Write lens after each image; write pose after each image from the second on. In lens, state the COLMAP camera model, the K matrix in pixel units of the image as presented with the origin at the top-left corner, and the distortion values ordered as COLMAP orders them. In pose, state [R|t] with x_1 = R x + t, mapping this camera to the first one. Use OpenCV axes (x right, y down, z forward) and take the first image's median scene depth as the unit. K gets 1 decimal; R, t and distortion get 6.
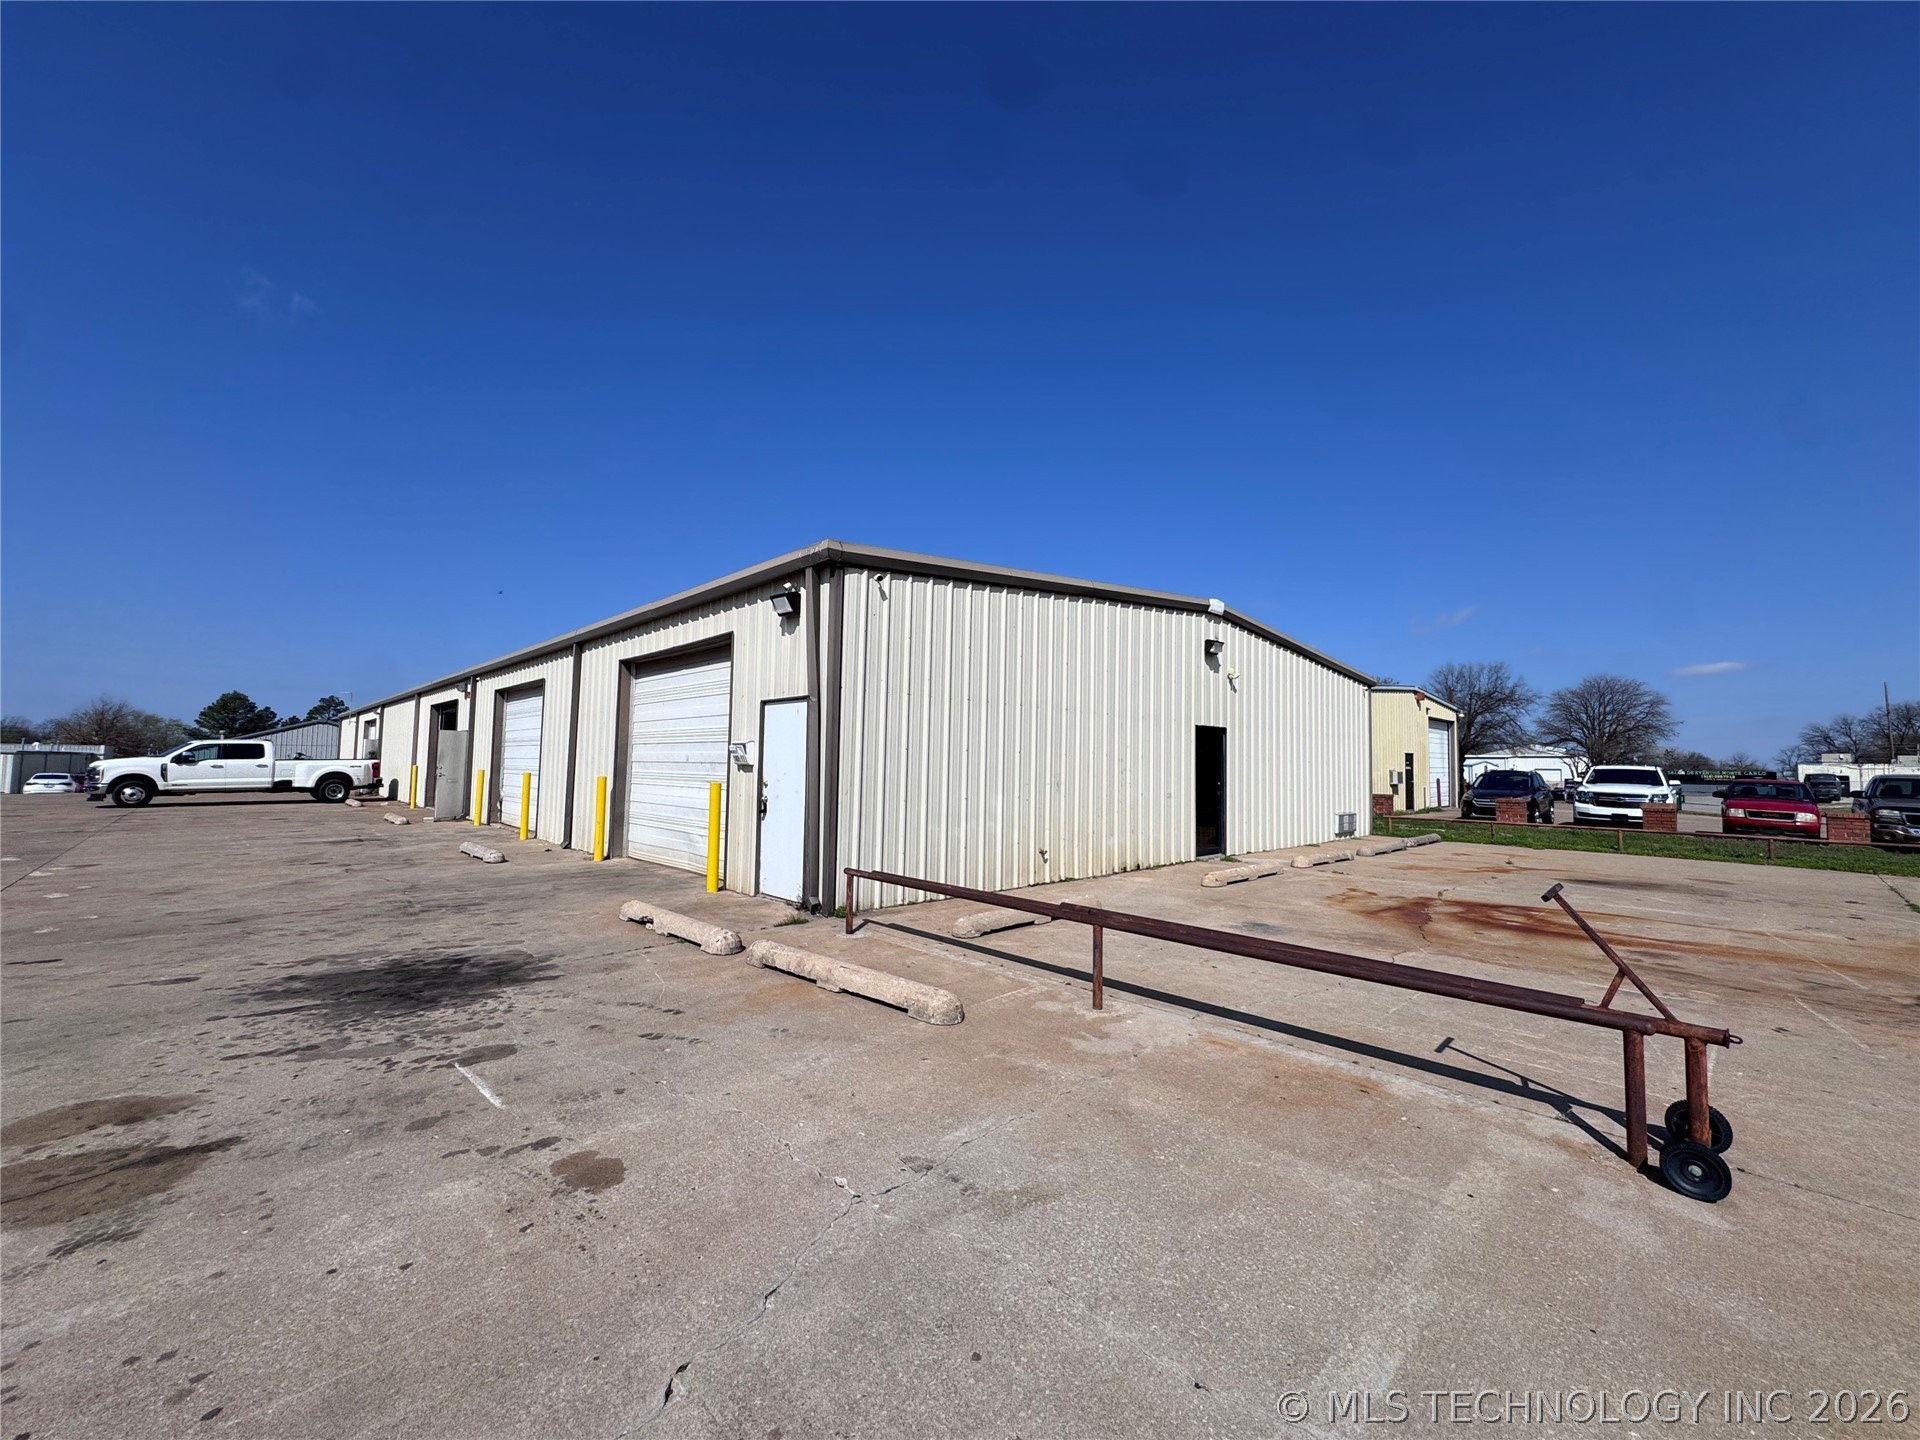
lens RADIAL K [[769.0, 0, 957.9], [0, 769.0, 723.0], [0, 0, 1]] dist [-0.004523, 0.000554]
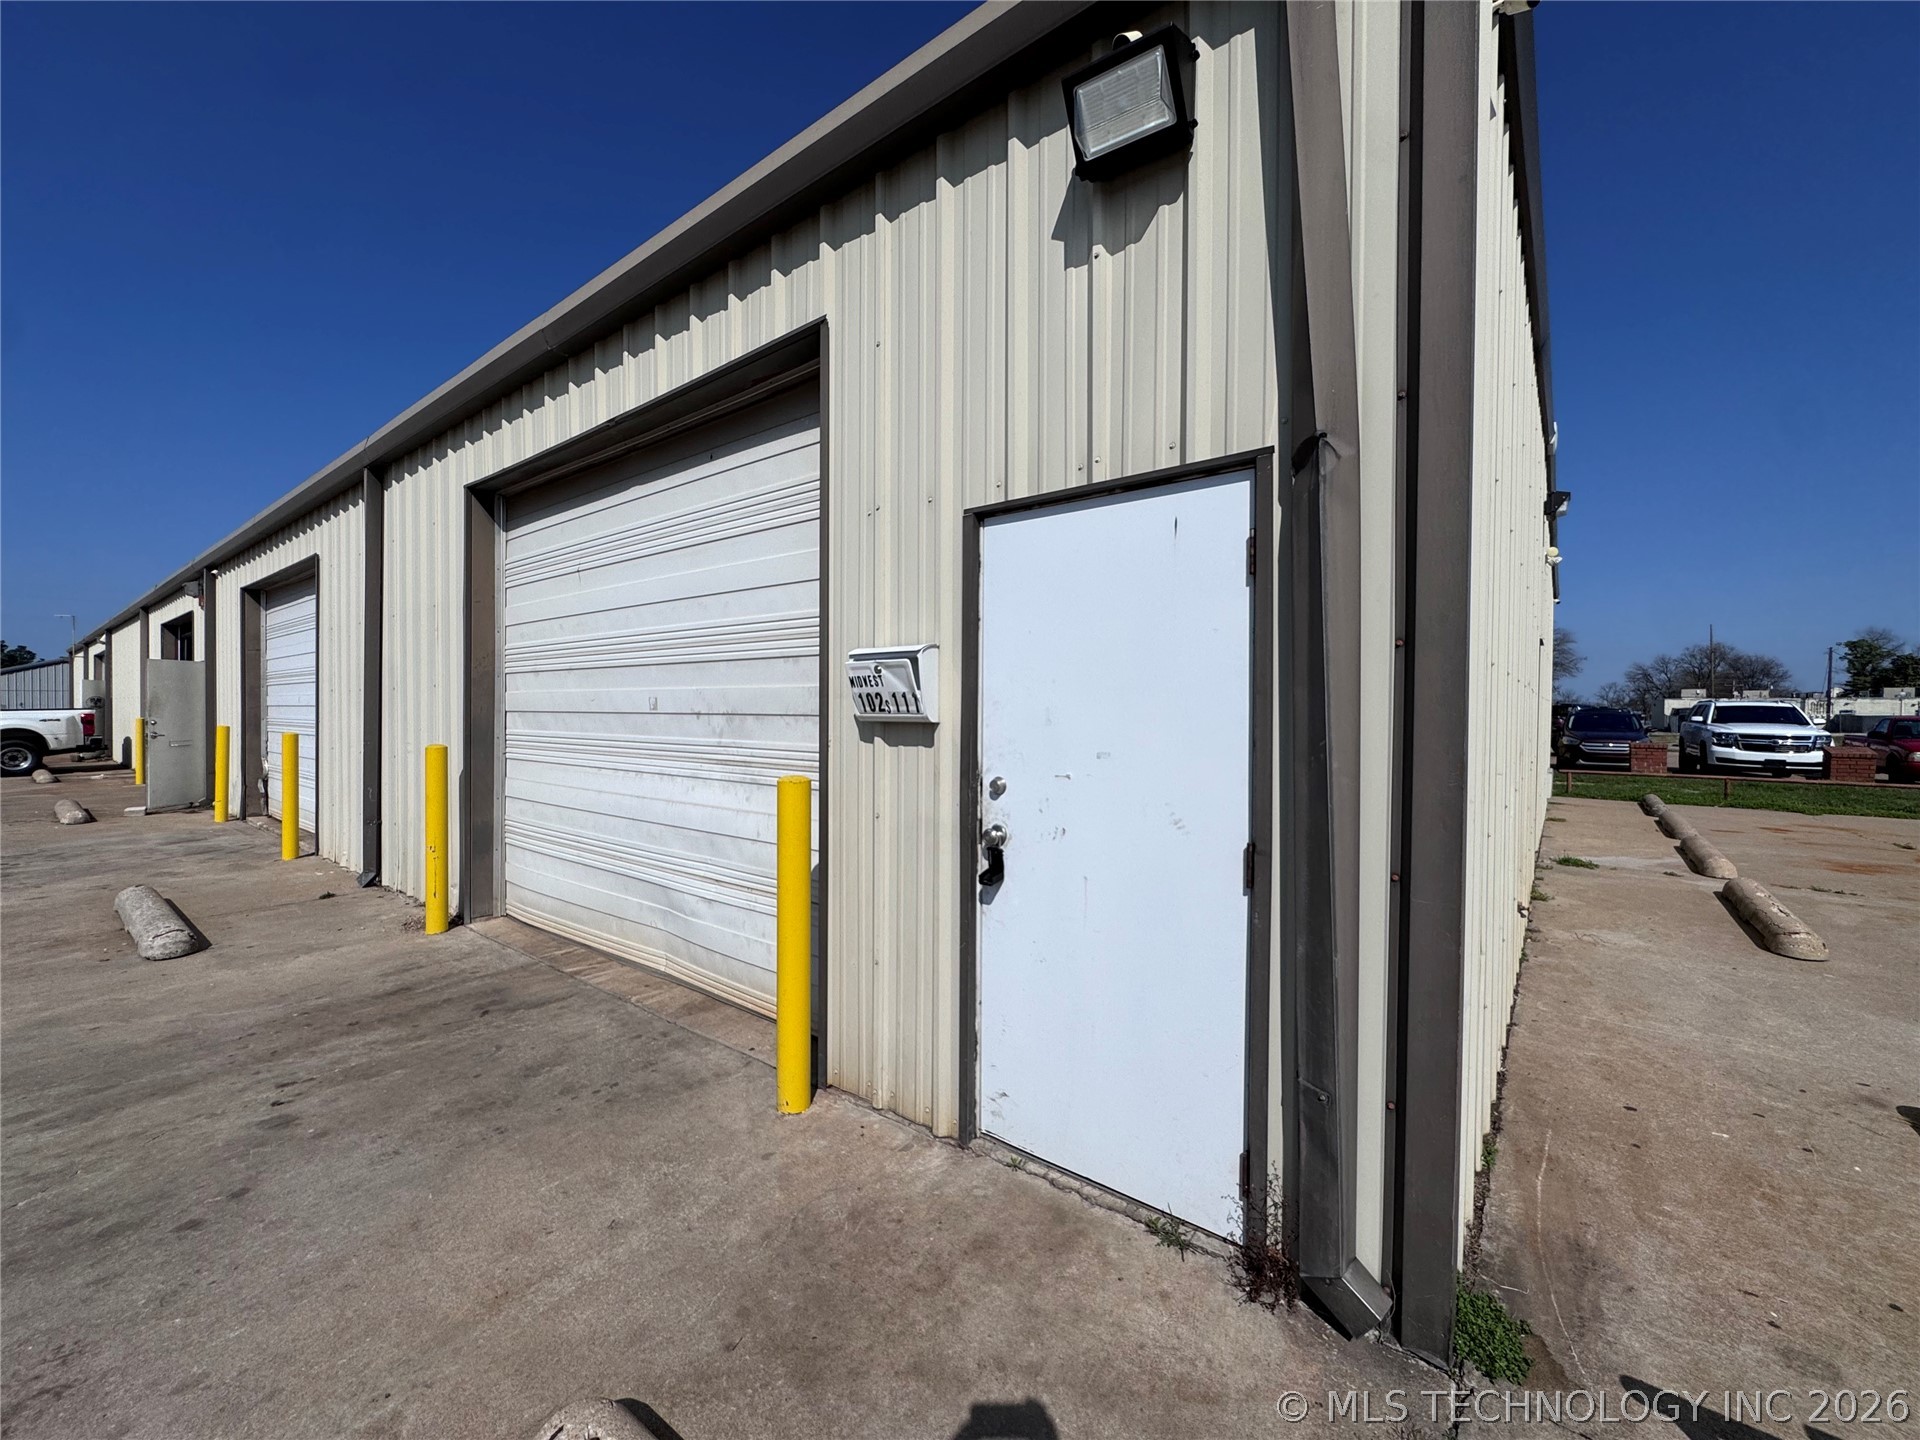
lens RADIAL K [[769.0, 0, 954.4], [0, 769.0, 720.5], [0, 0, 1]] dist [-0.004523, 0.000554]
pose [[0.990459, -0.012371, 0.137253, -0.152670], [0.002369, 0.997344, 0.072799, 0.015681], [-0.137789, -0.071779, 0.987857, 0.350083]]
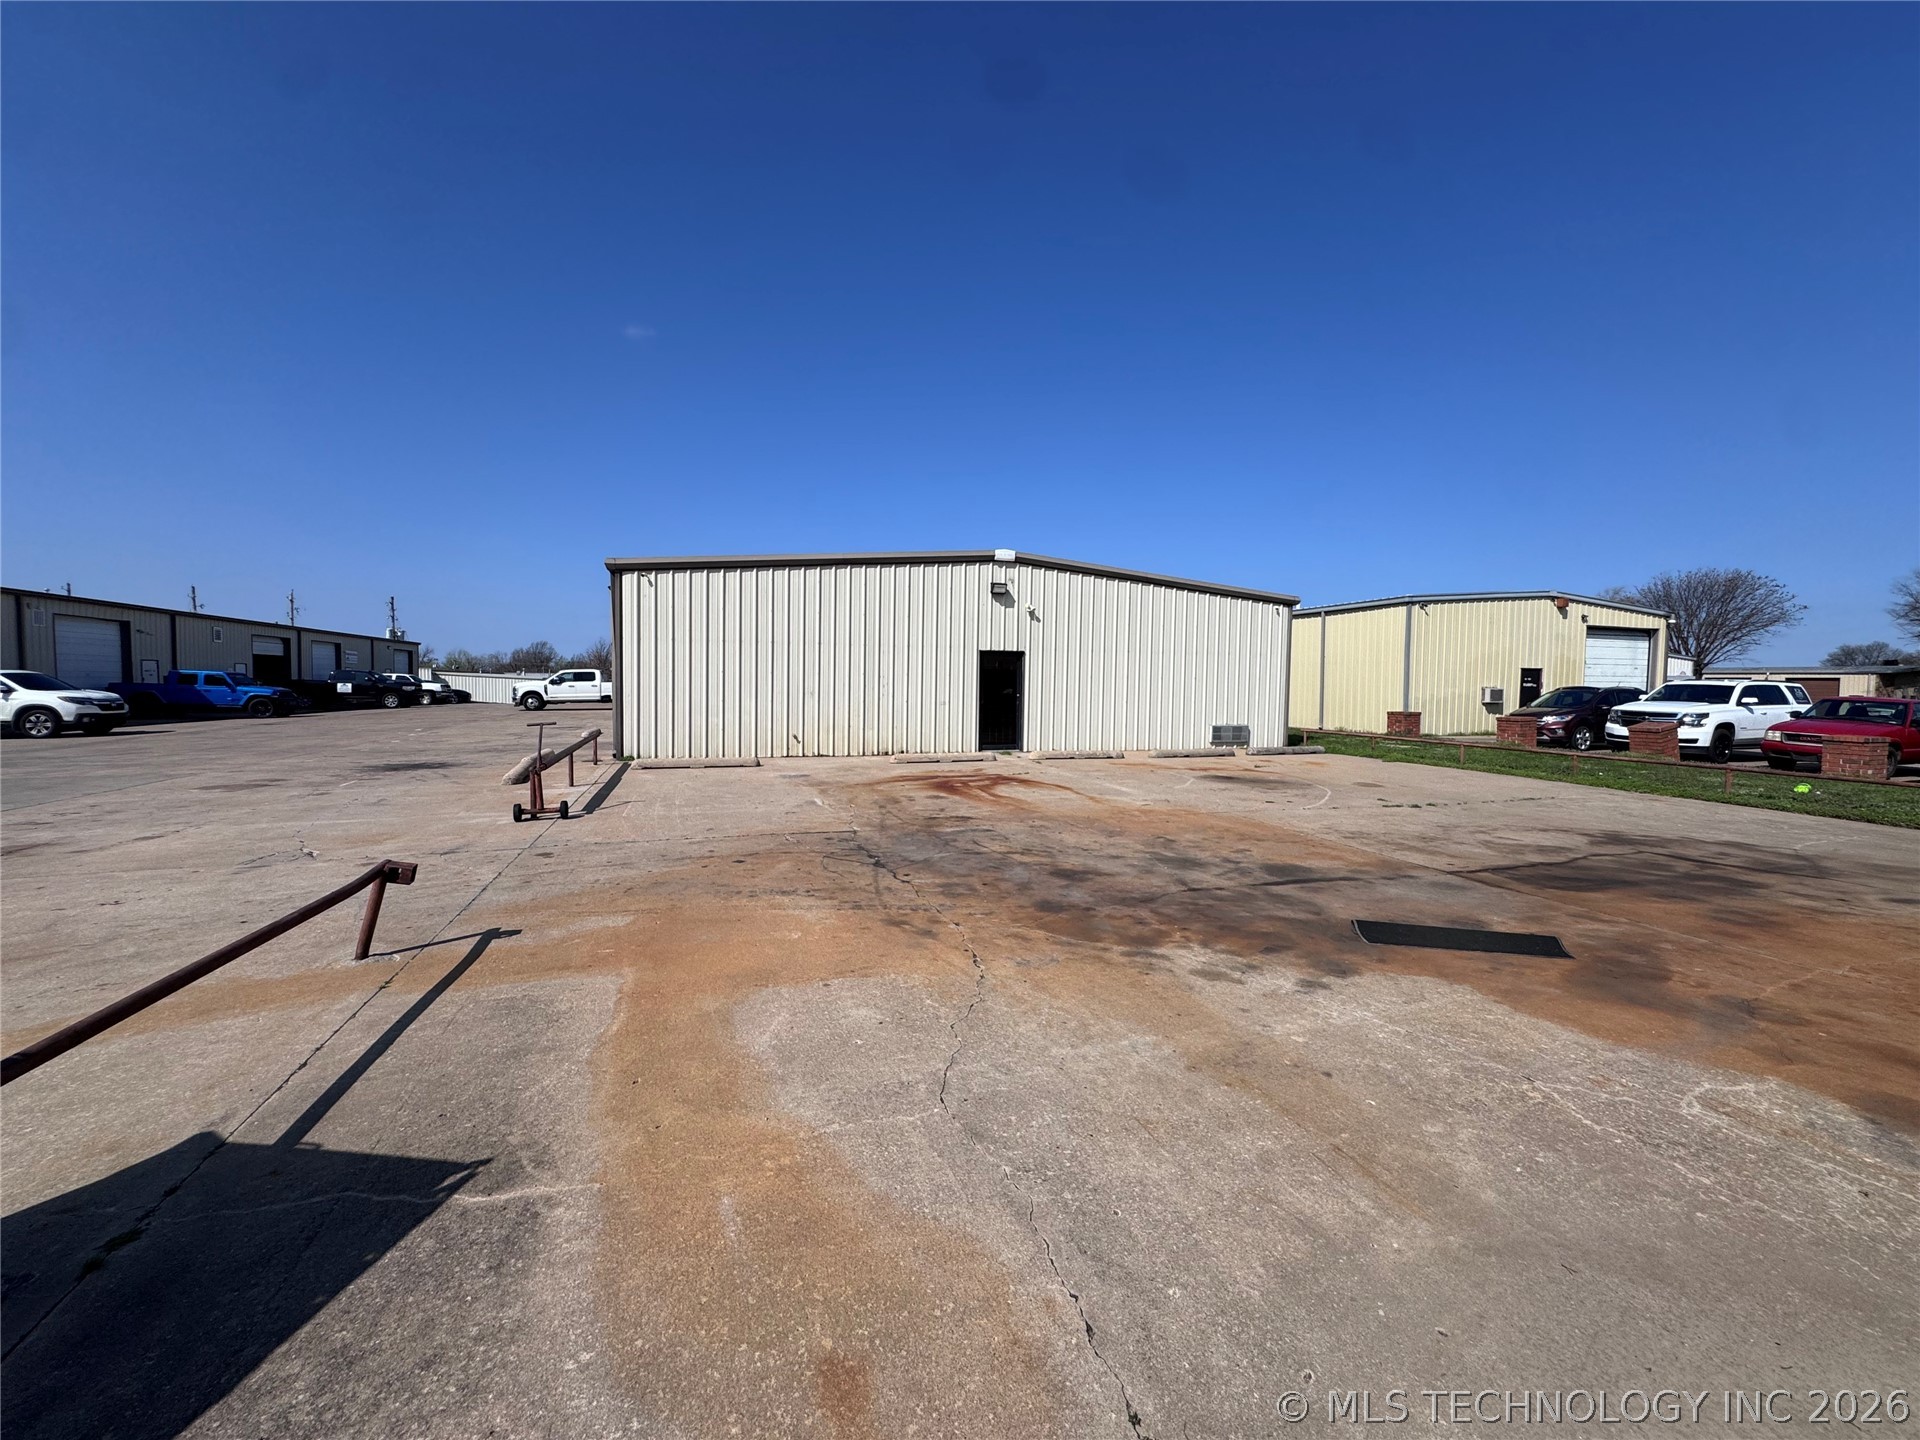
lens RADIAL K [[769.0, 0, 957.0], [0, 769.0, 720.4], [0, 0, 1]] dist [-0.004523, 0.000554]
pose [[0.900603, 0.016543, -0.434328, 0.617131], [0.025888, 0.995460, 0.091598, 0.001107], [0.433871, -0.093737, 0.896085, -0.144506]]
